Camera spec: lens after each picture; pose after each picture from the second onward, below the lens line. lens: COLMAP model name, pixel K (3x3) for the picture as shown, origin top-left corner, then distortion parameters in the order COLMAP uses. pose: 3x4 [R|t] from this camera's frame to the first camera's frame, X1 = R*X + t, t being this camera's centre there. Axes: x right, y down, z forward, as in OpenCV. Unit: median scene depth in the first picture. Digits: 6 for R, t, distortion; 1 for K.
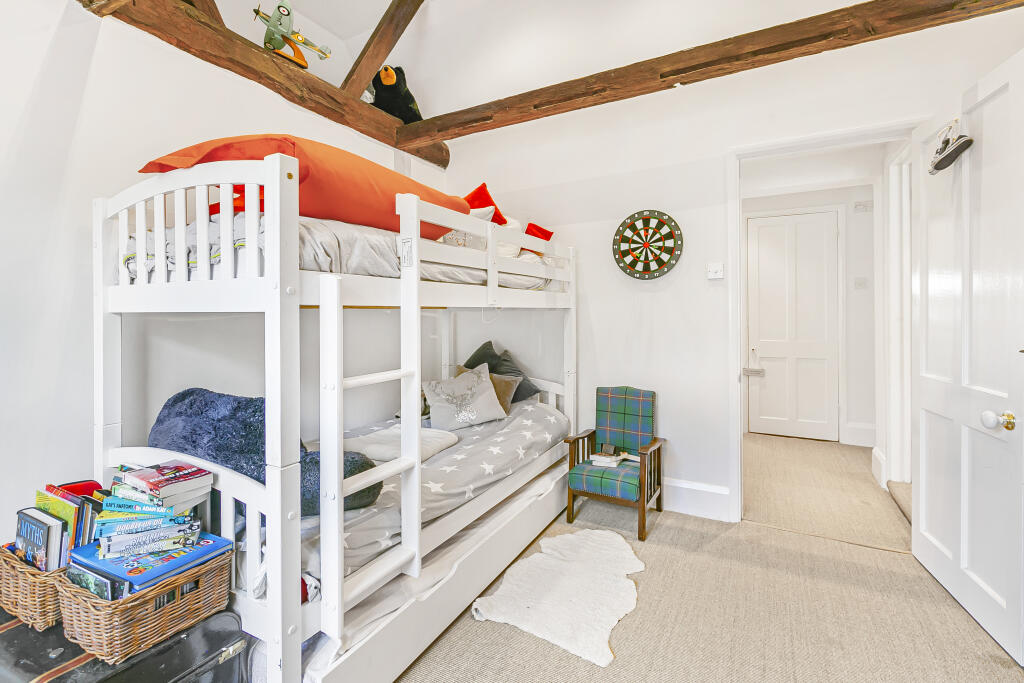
lens RADIAL K [[468.4, 0, 506.7], [0, 468.4, 311.4], [0, 0, 1]] dist [0.002059, -0.000049]
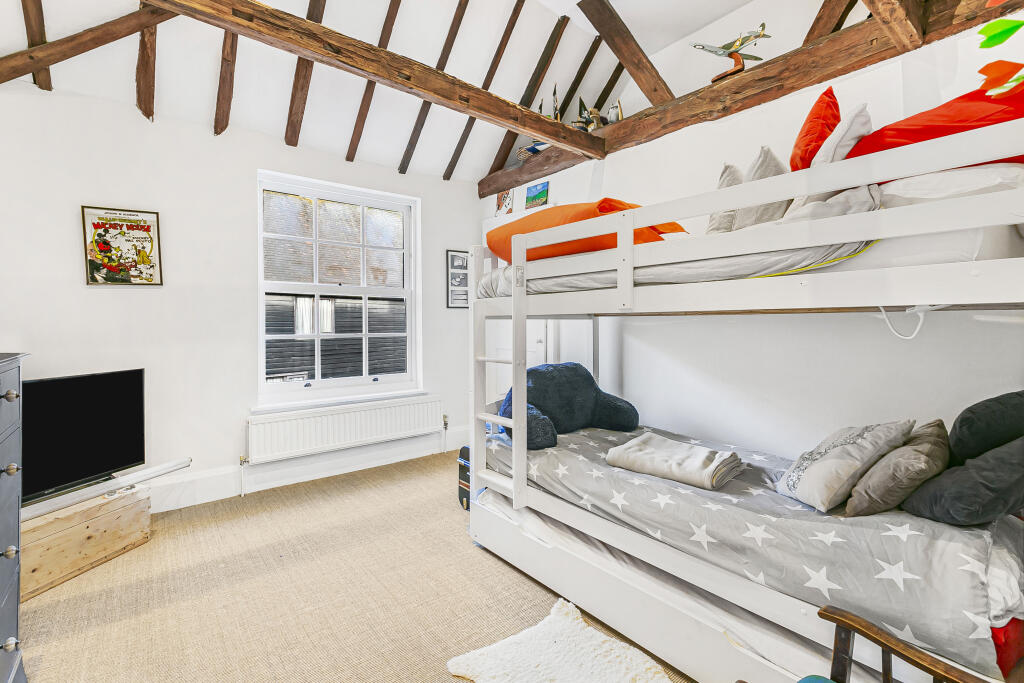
lens RADIAL K [[468.4, 0, 511.1], [0, 468.4, 337.3], [0, 0, 1]] dist [0.002059, -0.000049]
pose [[-0.377308, 0.029322, -0.925624, 0.832042], [0.001579, 0.999518, 0.031019, 0.009090], [0.926087, 0.010242, -0.377172, 1.151931]]
